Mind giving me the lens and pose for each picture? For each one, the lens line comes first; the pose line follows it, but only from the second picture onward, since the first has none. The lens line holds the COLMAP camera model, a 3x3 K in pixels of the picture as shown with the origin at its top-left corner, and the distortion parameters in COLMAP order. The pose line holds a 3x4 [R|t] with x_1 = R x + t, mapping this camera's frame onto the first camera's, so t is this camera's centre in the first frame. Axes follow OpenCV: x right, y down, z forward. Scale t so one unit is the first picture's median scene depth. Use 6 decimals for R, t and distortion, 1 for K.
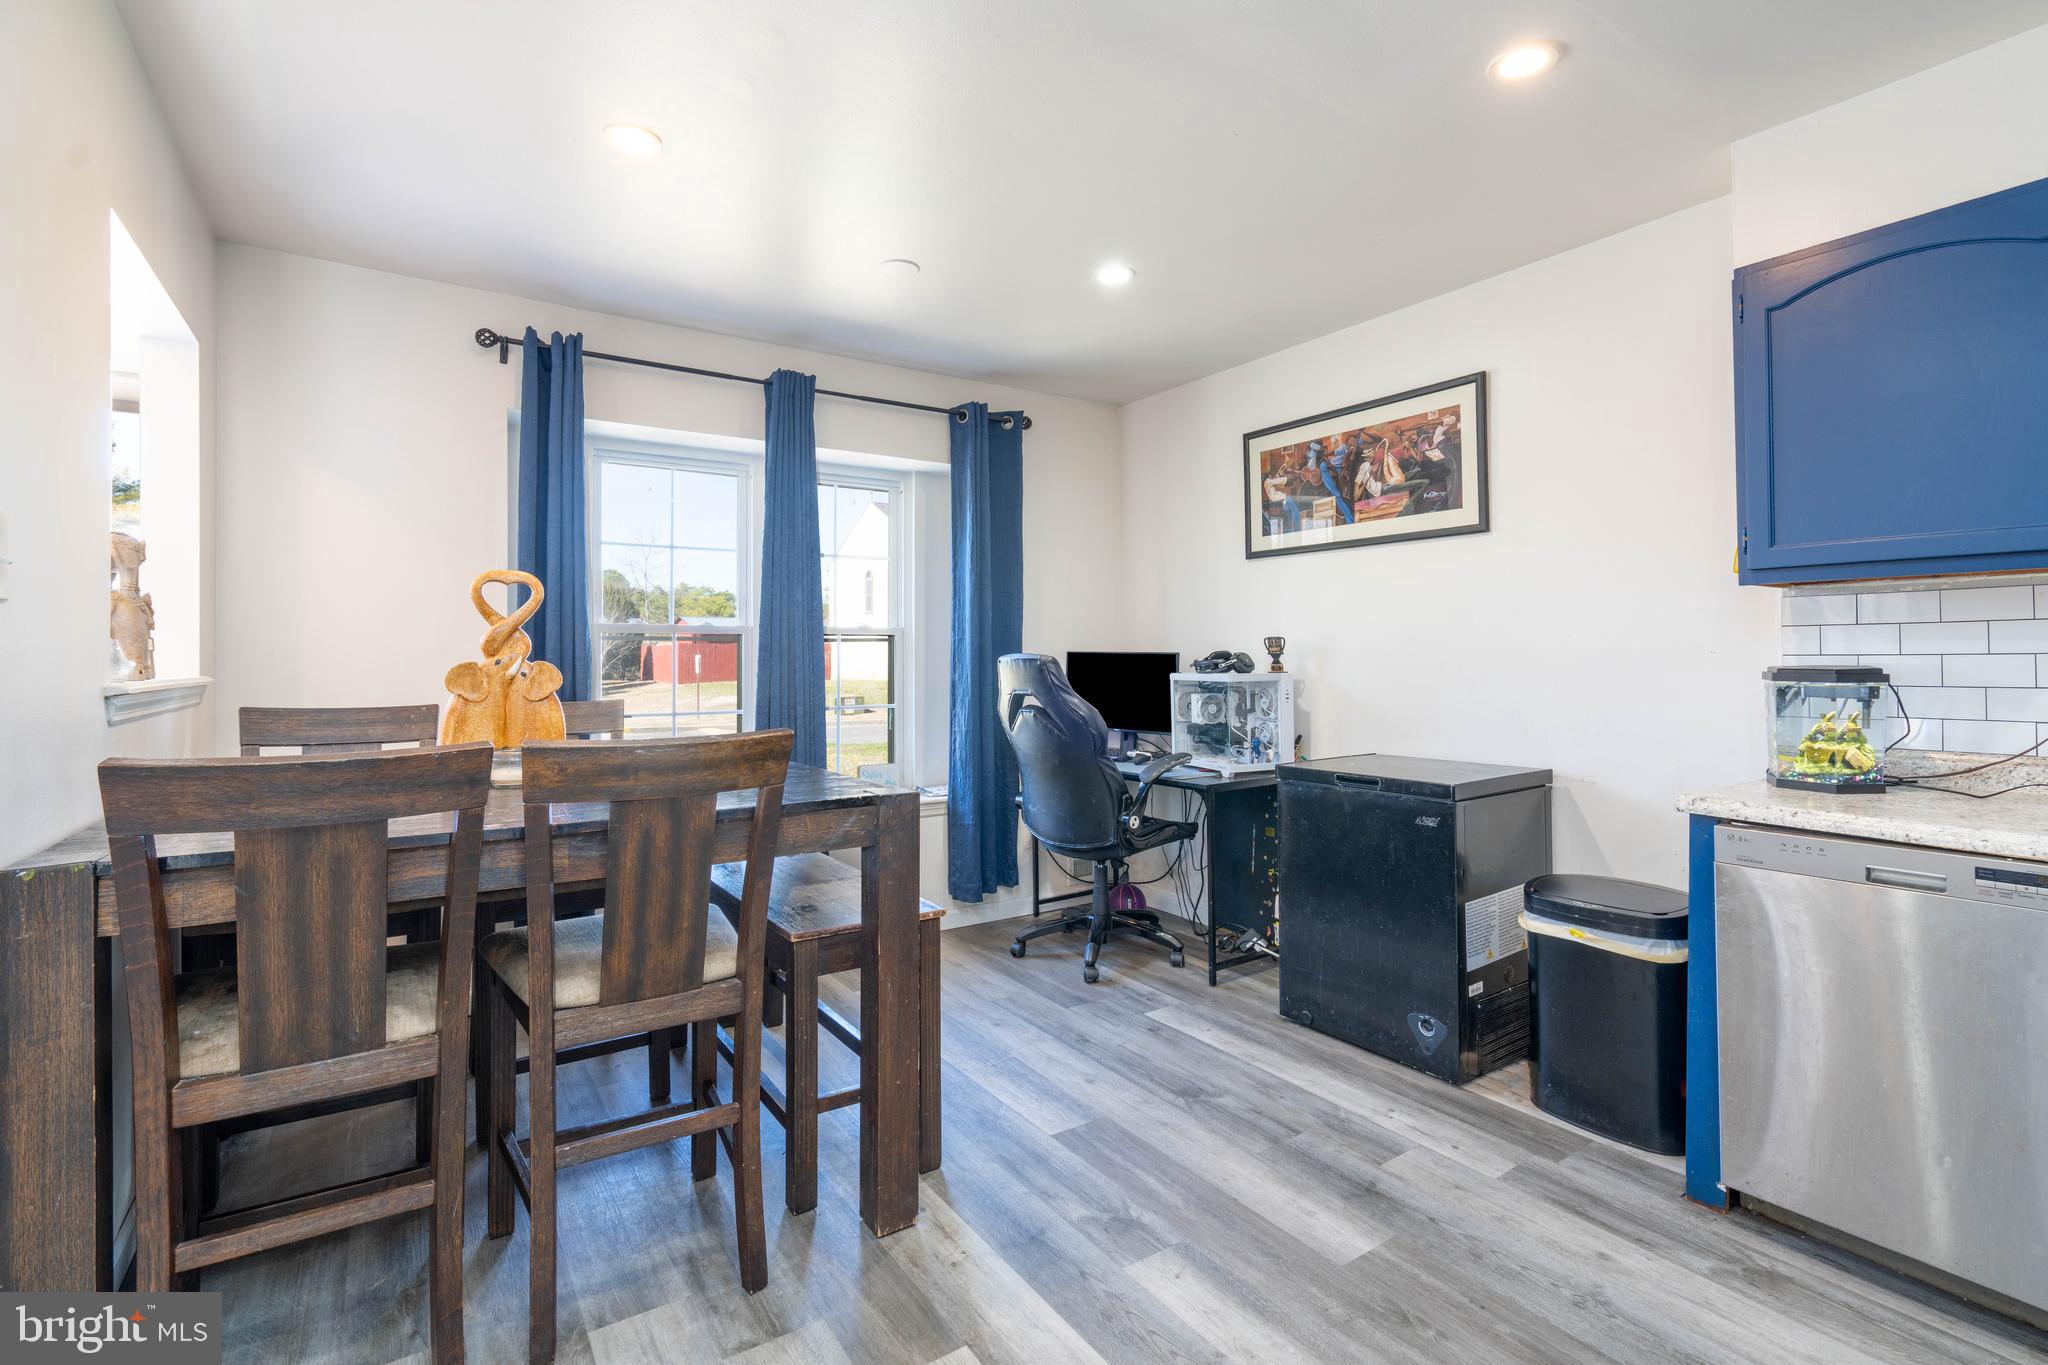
lens RADIAL K [[933.9, 0, 1025.9], [0, 933.9, 641.8], [0, 0, 1]] dist [-0.003891, 0.000805]
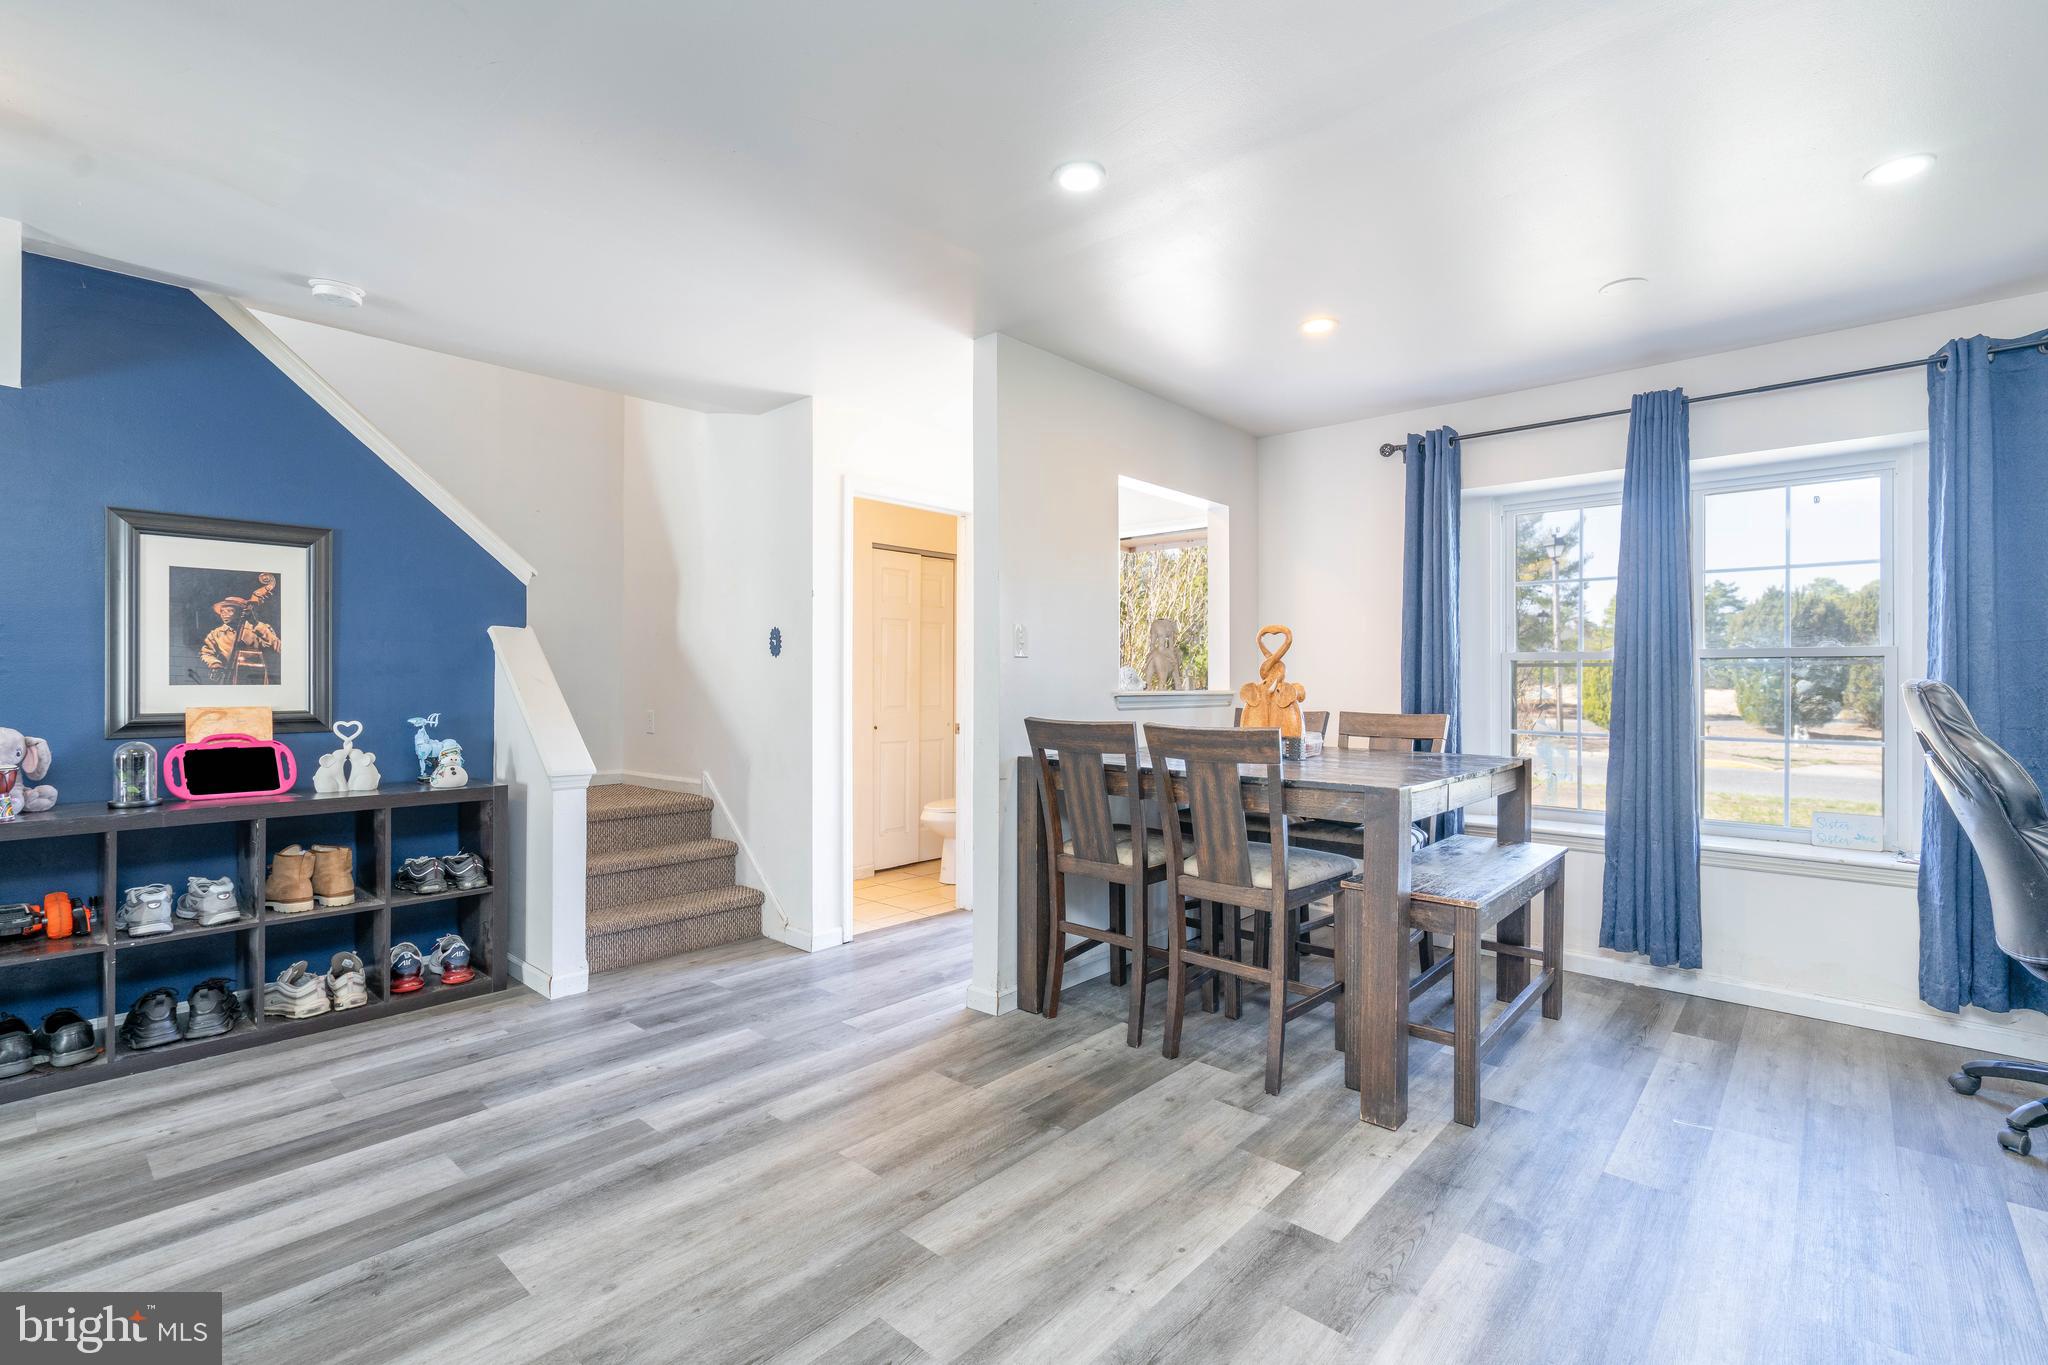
lens RADIAL K [[933.9, 0, 1029.3], [0, 933.9, 673.6], [0, 0, 1]] dist [-0.003891, 0.000805]
pose [[0.257255, -0.004328, -0.966334, 0.900738], [0.008943, 0.999958, -0.002097, 0.005291], [0.966302, -0.008102, 0.257283, 0.190269]]
